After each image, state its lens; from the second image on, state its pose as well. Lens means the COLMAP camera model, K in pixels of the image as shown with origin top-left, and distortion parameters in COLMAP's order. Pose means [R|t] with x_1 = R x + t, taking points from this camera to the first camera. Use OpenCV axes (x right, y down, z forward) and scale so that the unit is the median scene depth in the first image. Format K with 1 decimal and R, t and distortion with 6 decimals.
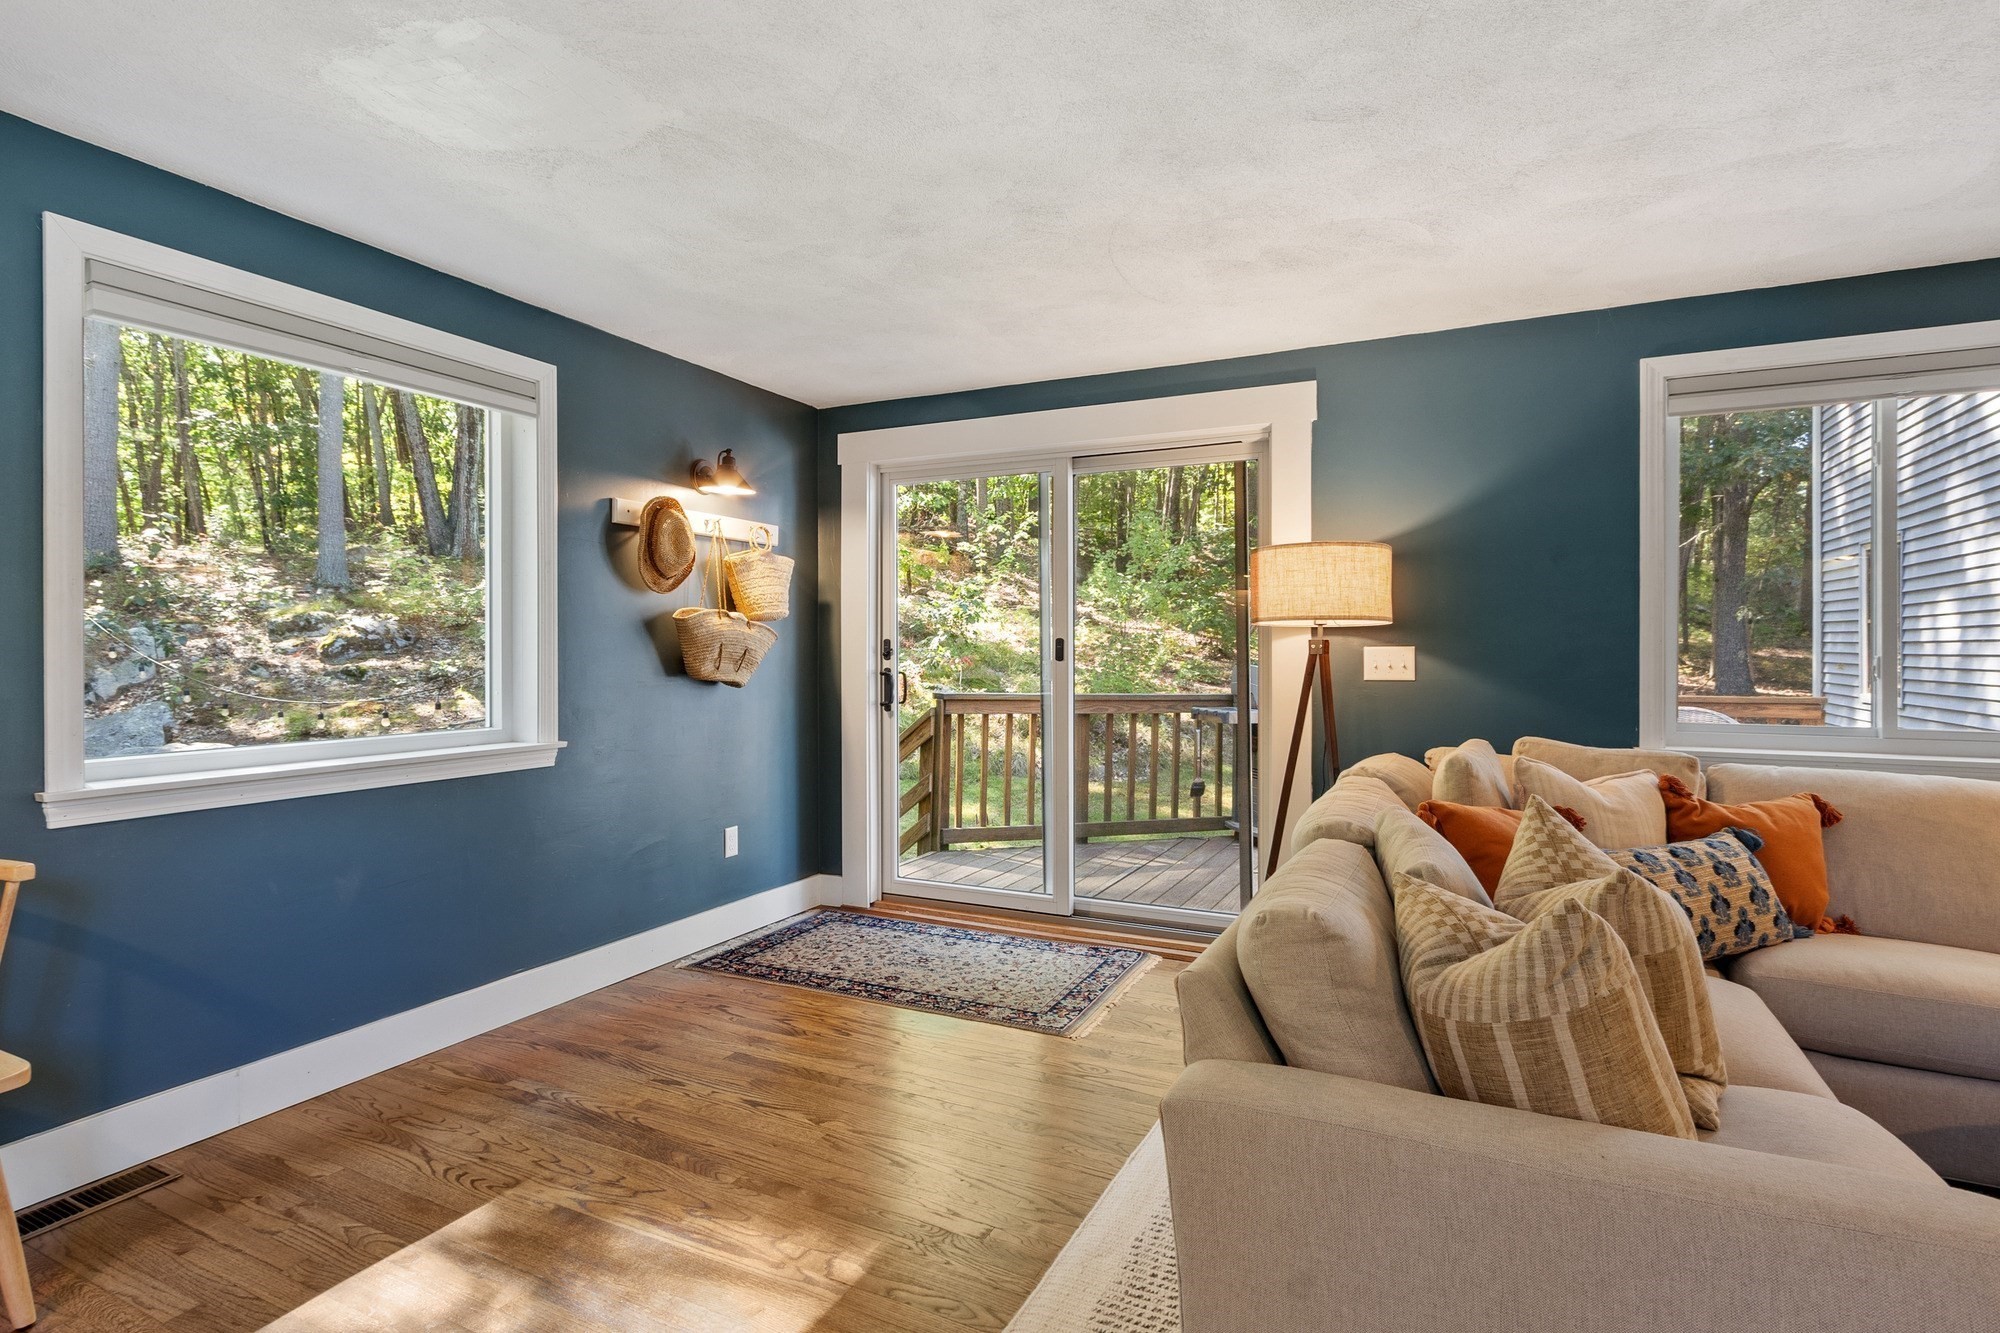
lens RADIAL K [[1010.2, 0, 987.2], [0, 1010.2, 678.9], [0, 0, 1]] dist [0.001463, -0.000117]
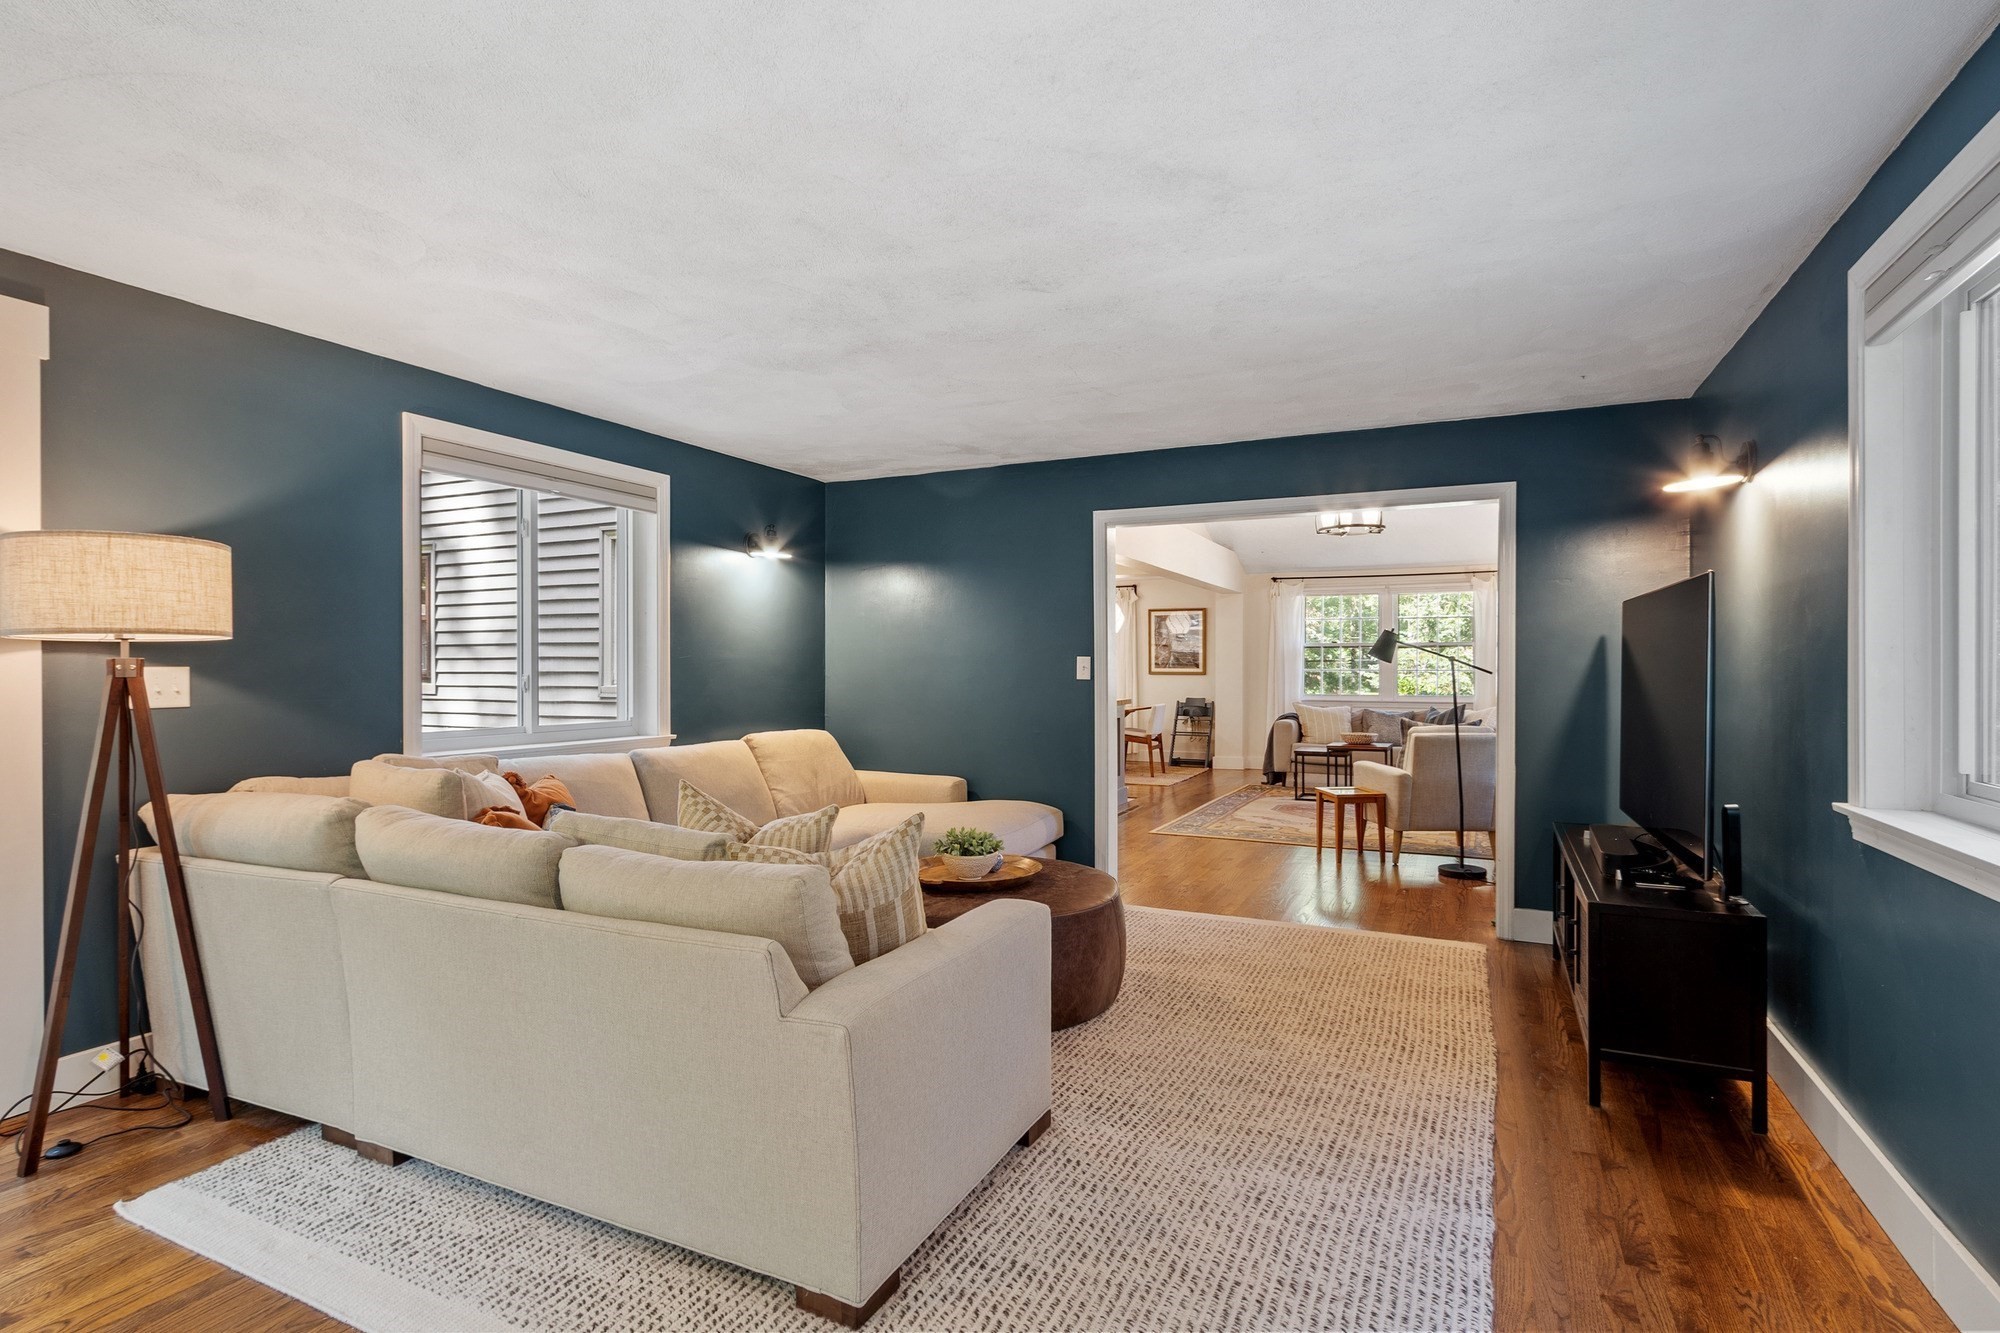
lens RADIAL K [[1010.2, 0, 987.2], [0, 1010.2, 678.9], [0, 0, 1]] dist [0.001463, -0.000117]
pose [[-0.017231, -0.011053, 0.999790, -0.484795], [0.030927, 0.999455, 0.011582, -0.012337], [-0.999373, 0.031120, -0.016879, 0.371996]]
